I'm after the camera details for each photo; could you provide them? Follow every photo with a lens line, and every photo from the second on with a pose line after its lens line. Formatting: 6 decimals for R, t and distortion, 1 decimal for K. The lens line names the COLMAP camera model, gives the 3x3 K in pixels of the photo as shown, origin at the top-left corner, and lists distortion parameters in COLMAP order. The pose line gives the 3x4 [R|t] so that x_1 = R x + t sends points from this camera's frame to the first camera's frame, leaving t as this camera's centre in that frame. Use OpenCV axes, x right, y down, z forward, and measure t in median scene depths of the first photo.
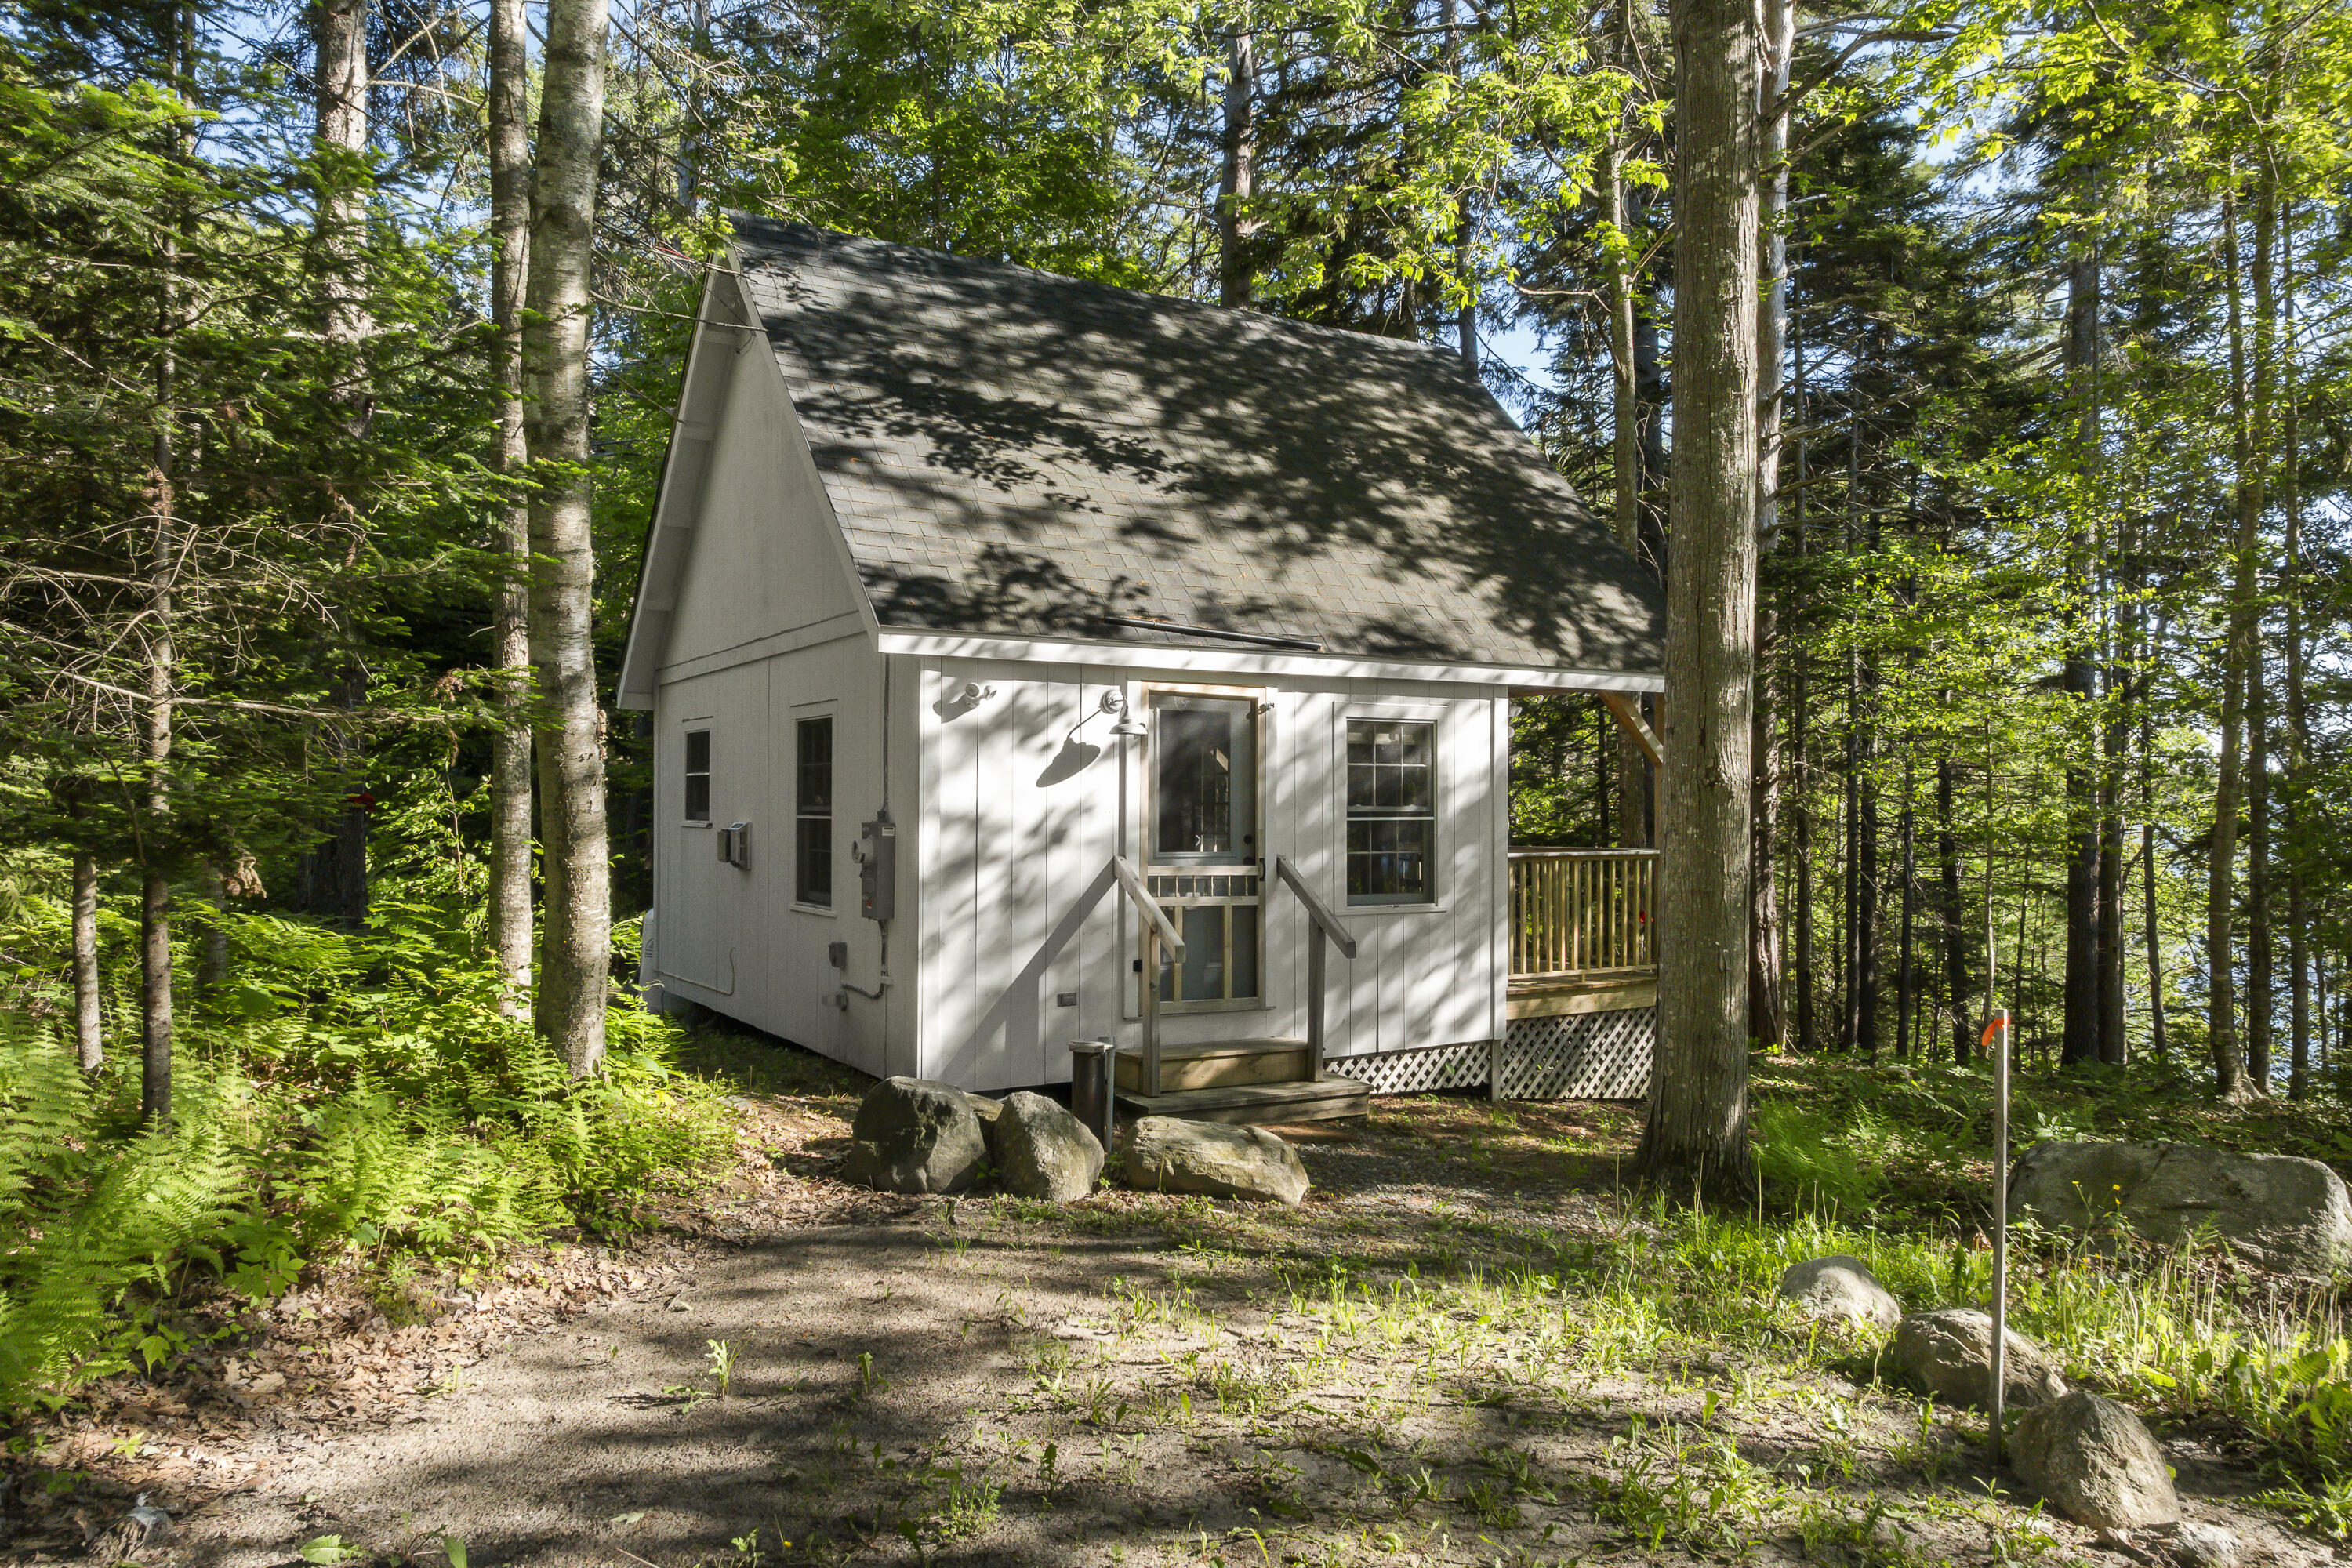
lens RADIAL K [[1628.6, 0, 1191.0], [0, 1628.6, 768.6], [0, 0, 1]] dist [-0.008690, -0.004763]
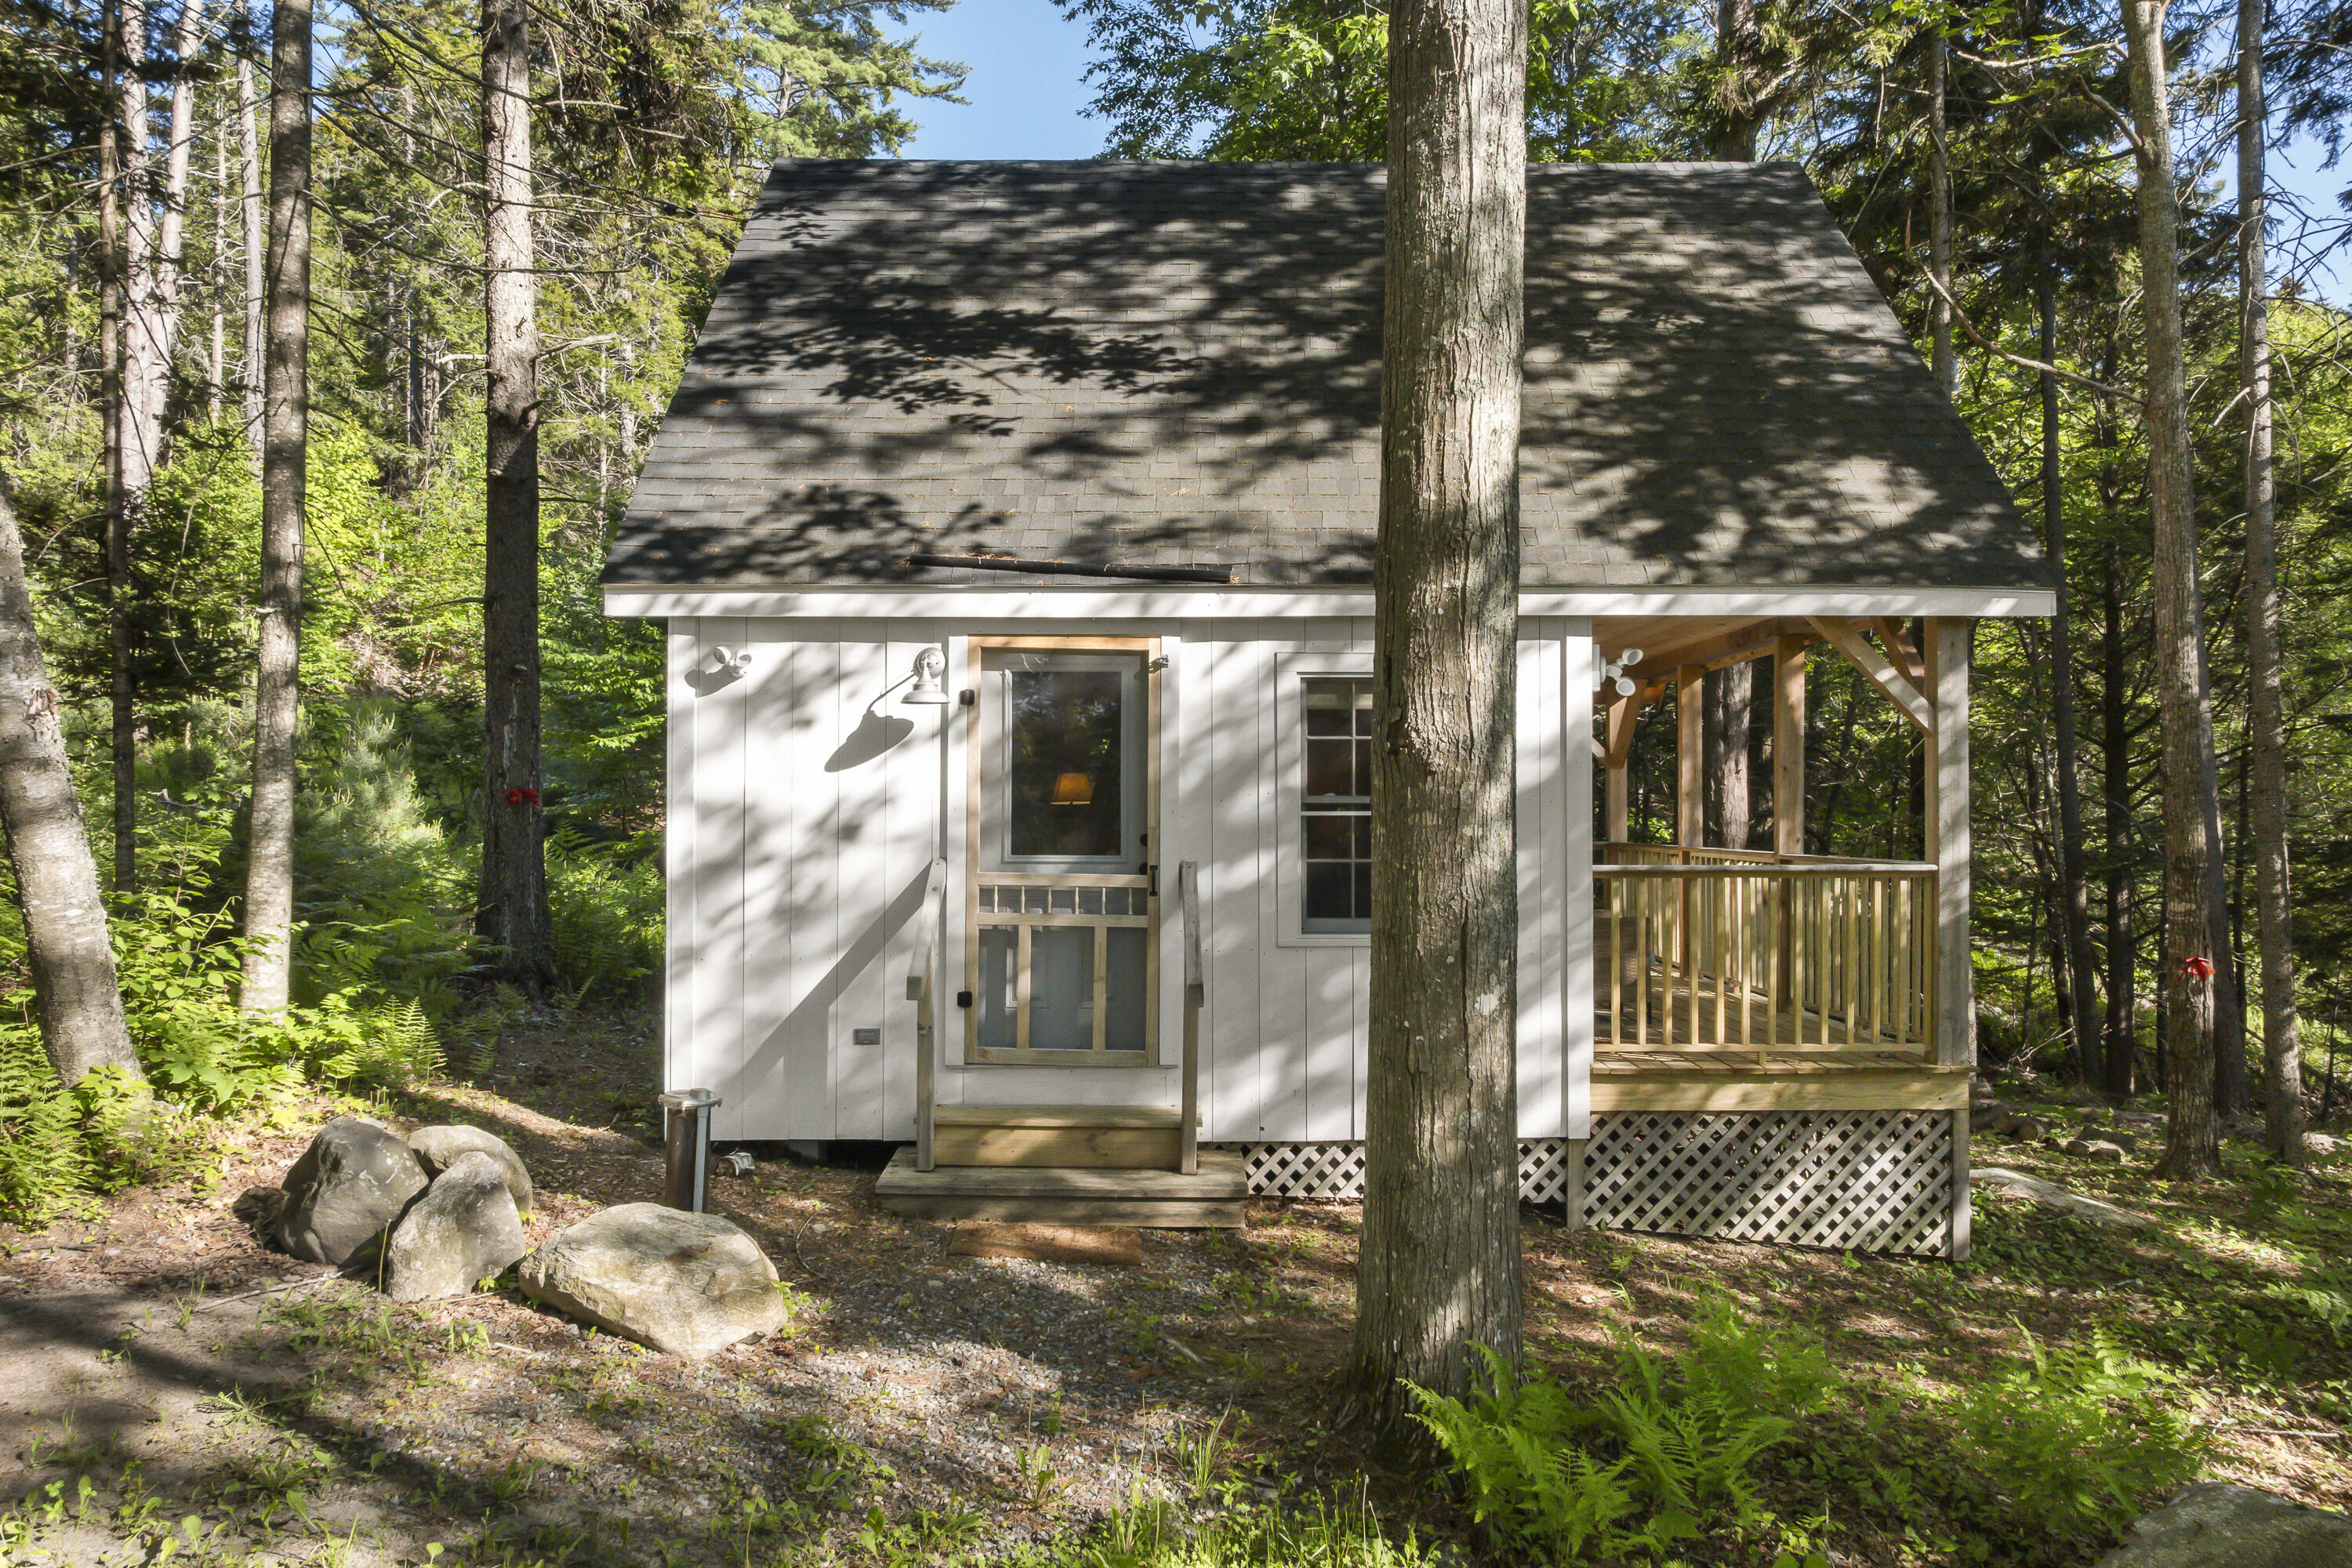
lens RADIAL K [[1628.6, 0, 1191.0], [0, 1628.6, 768.6], [0, 0, 1]] dist [-0.008690, -0.004763]
pose [[0.856268, -0.012018, -0.516392, 0.449746], [0.011707, 0.999924, -0.003860, 0.013966], [0.516399, -0.002740, 0.856344, 0.372314]]
